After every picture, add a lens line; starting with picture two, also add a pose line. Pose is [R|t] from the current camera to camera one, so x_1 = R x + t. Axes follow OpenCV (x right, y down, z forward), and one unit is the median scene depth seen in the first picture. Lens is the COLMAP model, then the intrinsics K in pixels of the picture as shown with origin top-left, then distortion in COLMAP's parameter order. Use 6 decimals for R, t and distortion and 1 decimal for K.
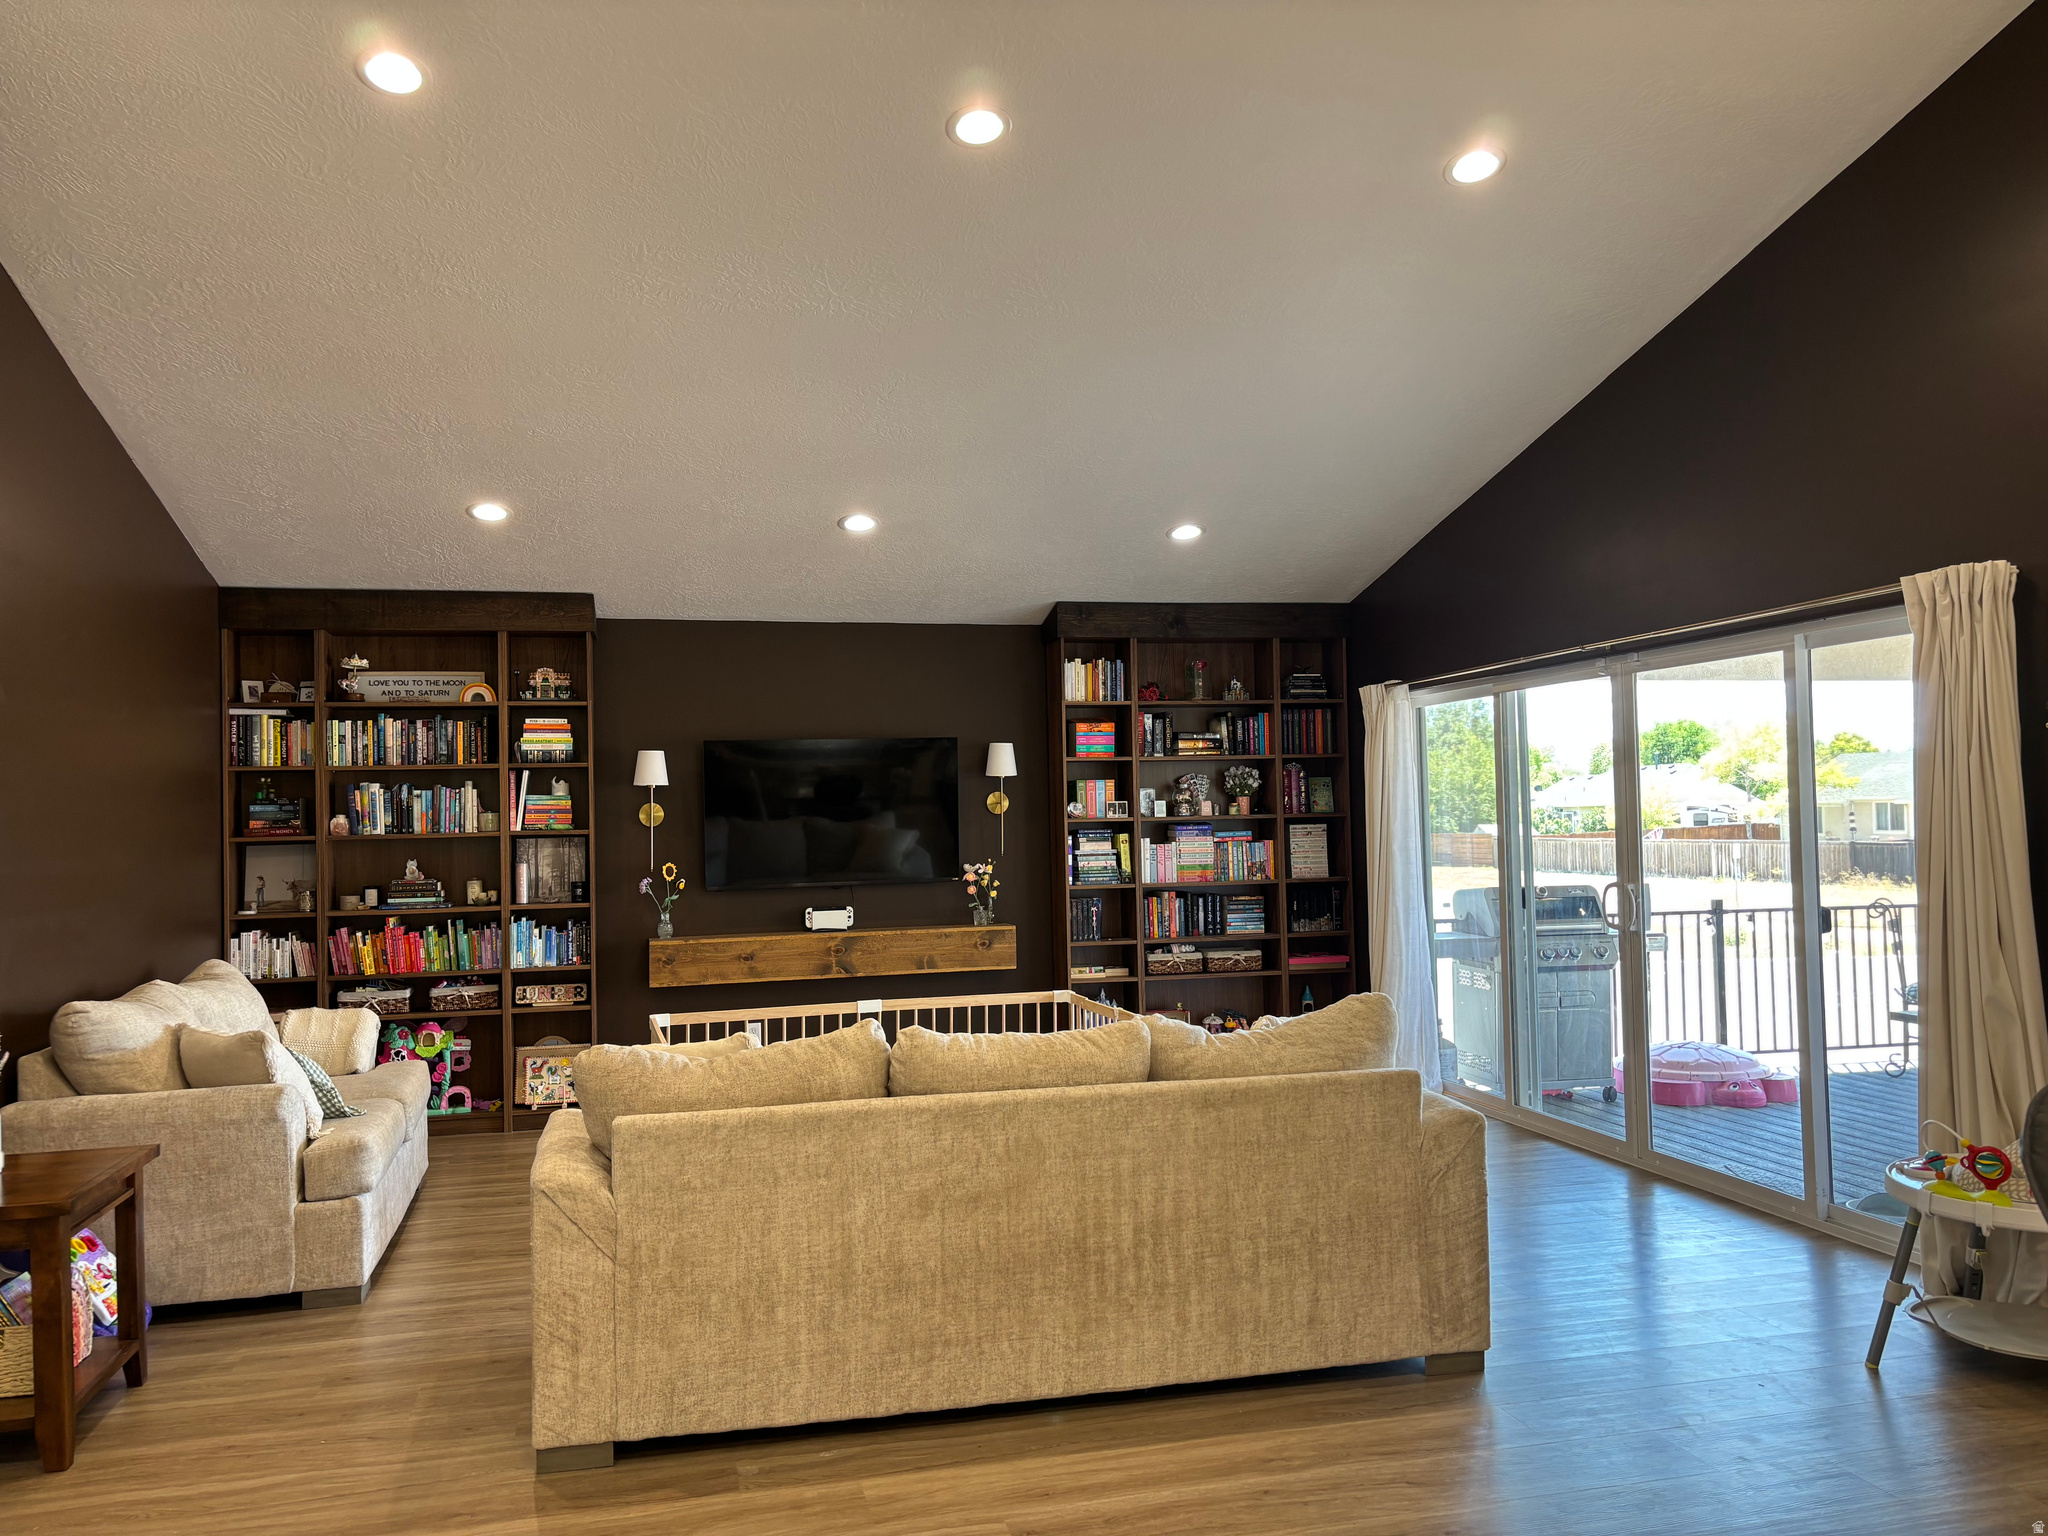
lens RADIAL K [[1545.5, 0, 1022.5], [0, 1545.5, 775.0], [0, 0, 1]] dist [0.069878, -0.081982]
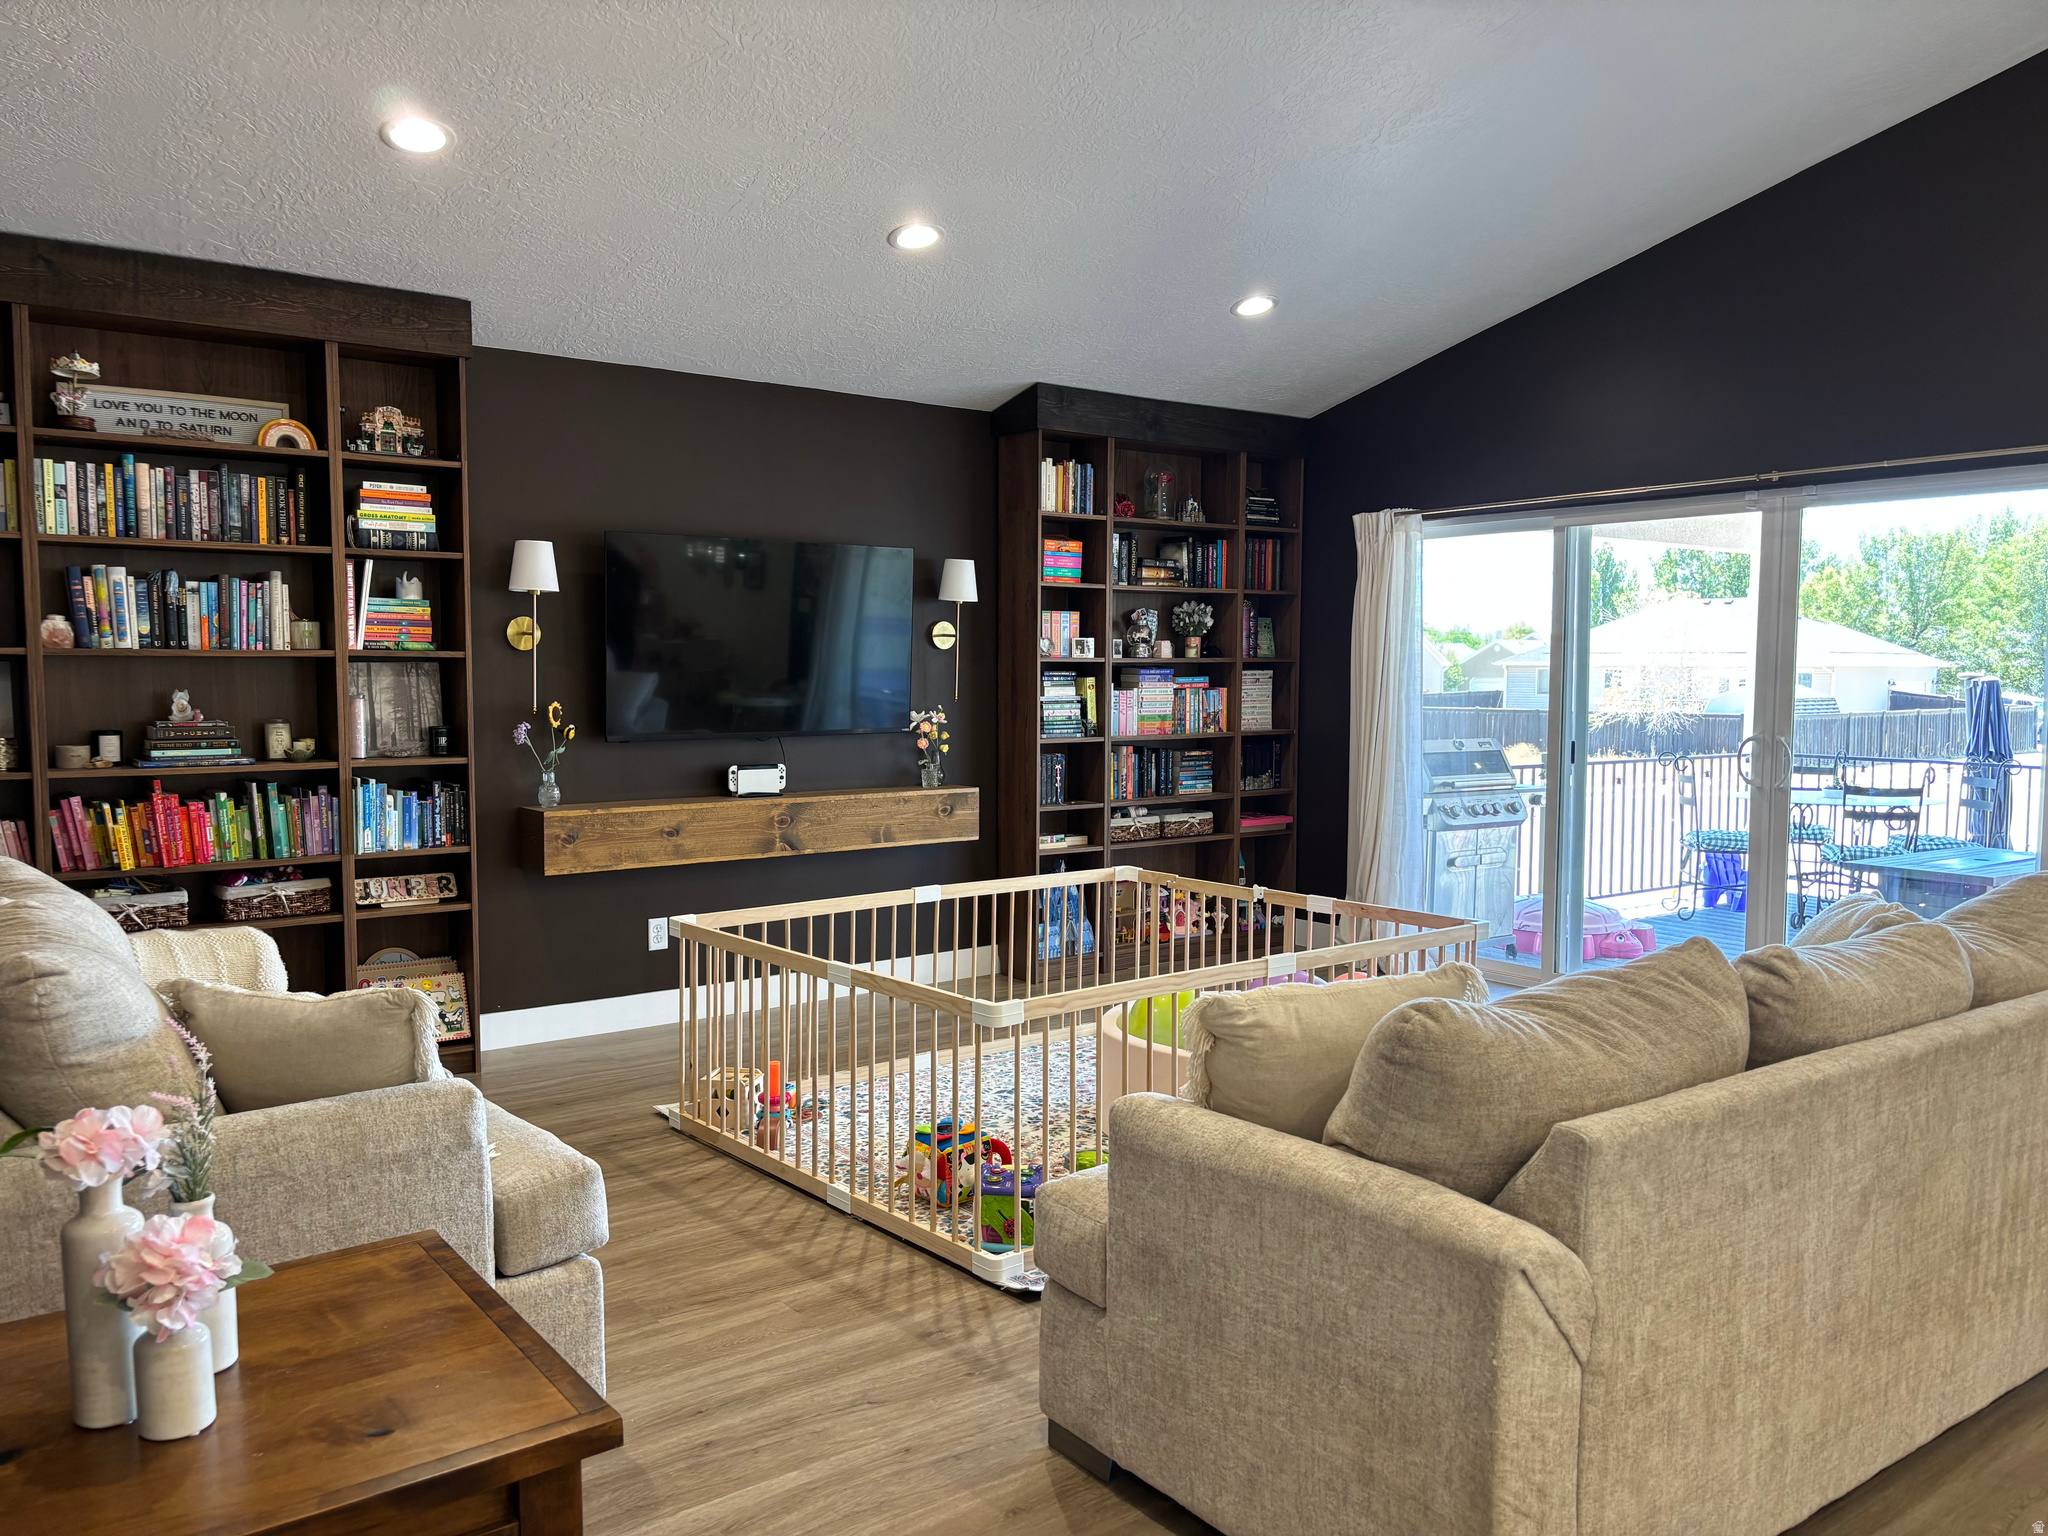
lens RADIAL K [[1545.5, 0, 1038.3], [0, 1545.5, 779.1], [0, 0, 1]] dist [0.069878, -0.081982]
pose [[0.916795, -0.005579, 0.399320, -0.325040], [-0.032841, 0.995463, 0.089308, 0.021568], [-0.398007, -0.094991, 0.912451, 0.268575]]
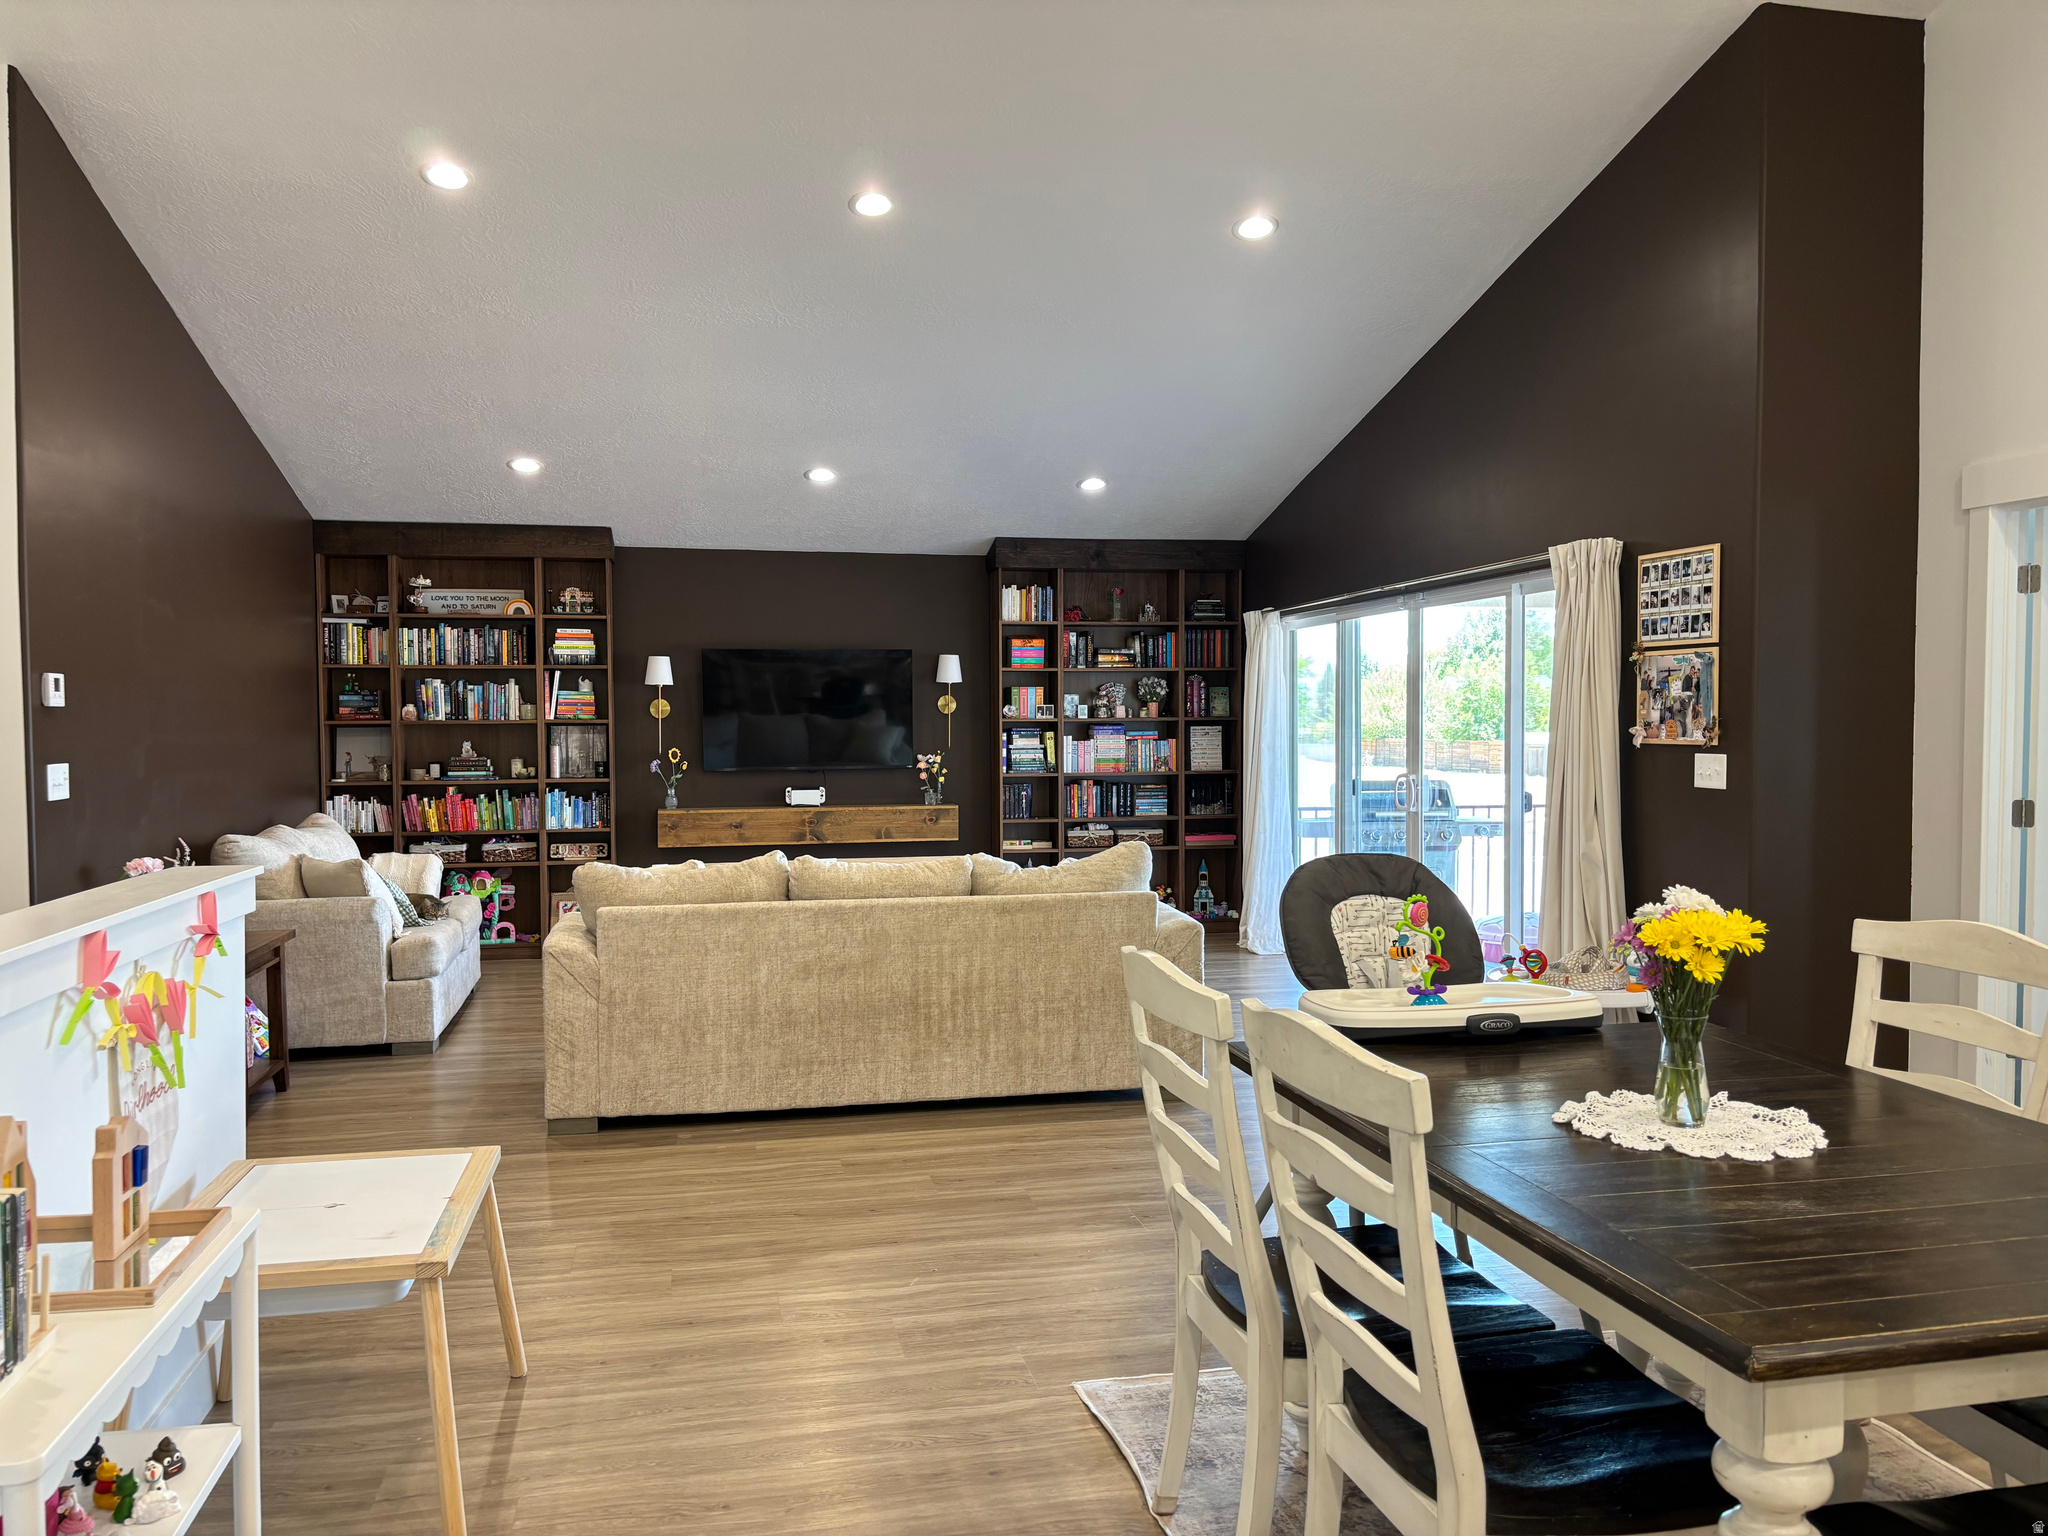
lens RADIAL K [[1545.5, 0, 1031.1], [0, 1545.5, 777.3], [0, 0, 1]] dist [0.069878, -0.081982]
pose [[0.999455, 0.017805, -0.027795, 0.094034], [-0.015975, 0.997776, 0.064714, -0.004739], [0.028886, -0.064234, 0.997517, -0.231172]]
